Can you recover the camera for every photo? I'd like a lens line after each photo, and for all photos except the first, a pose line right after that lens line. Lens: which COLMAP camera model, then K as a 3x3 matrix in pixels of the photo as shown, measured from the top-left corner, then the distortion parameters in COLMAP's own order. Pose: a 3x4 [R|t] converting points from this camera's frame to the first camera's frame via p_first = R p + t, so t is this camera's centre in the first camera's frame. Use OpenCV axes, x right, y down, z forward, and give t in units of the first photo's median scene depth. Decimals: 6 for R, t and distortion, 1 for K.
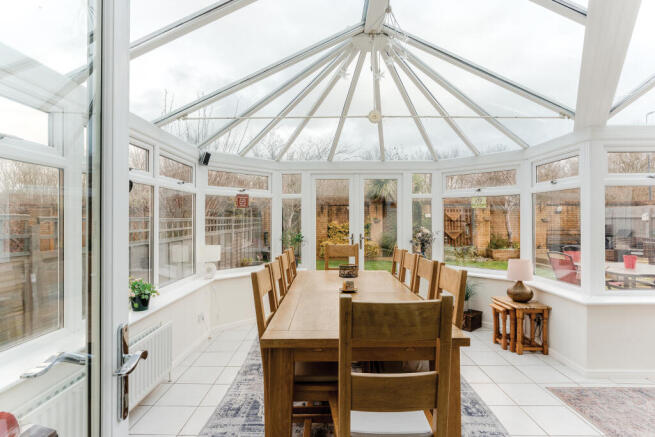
lens RADIAL K [[328.0, 0, 328.4], [0, 328.0, 219.6], [0, 0, 1]] dist [-0.004972, 0.000033]
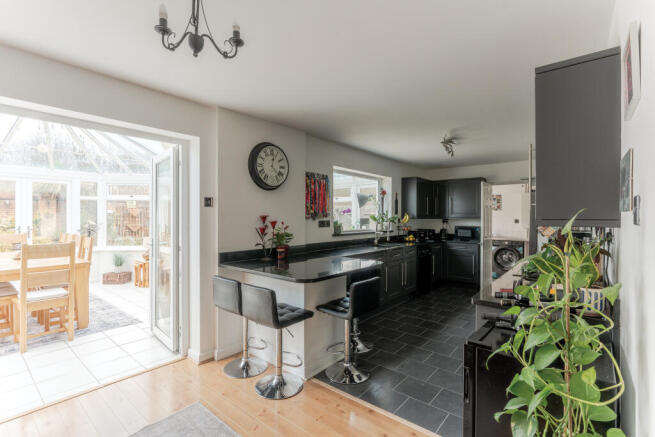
lens RADIAL K [[307.7, 0, 327.4], [0, 307.7, 216.7], [0, 0, 1]] dist [-0.002128, -0.000195]
pose [[0.639888, 0.001058, 0.768467, -0.086850], [-0.004110, 0.999989, 0.002046, 0.000972], [-0.768457, -0.004468, 0.639886, -0.754499]]
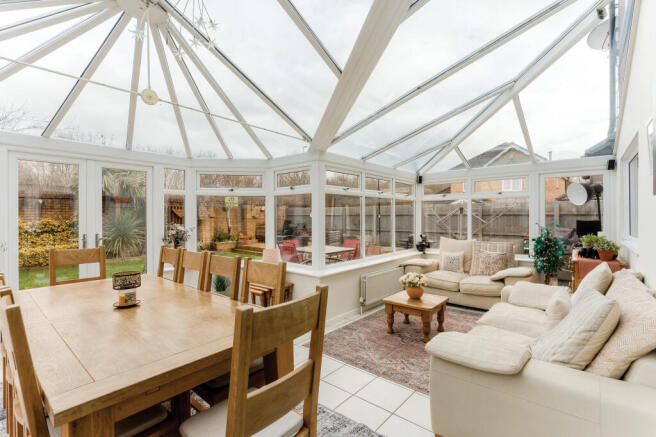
lens RADIAL K [[297.4, 0, 328.4], [0, 297.4, 217.6], [0, 0, 1]] dist [0.000495, 0.000255]
pose [[0.651836, -0.002994, 0.758354, -0.106351], [0.000090, 0.999993, 0.003871, -0.000436], [-0.758360, -0.002455, 0.651832, 0.093382]]
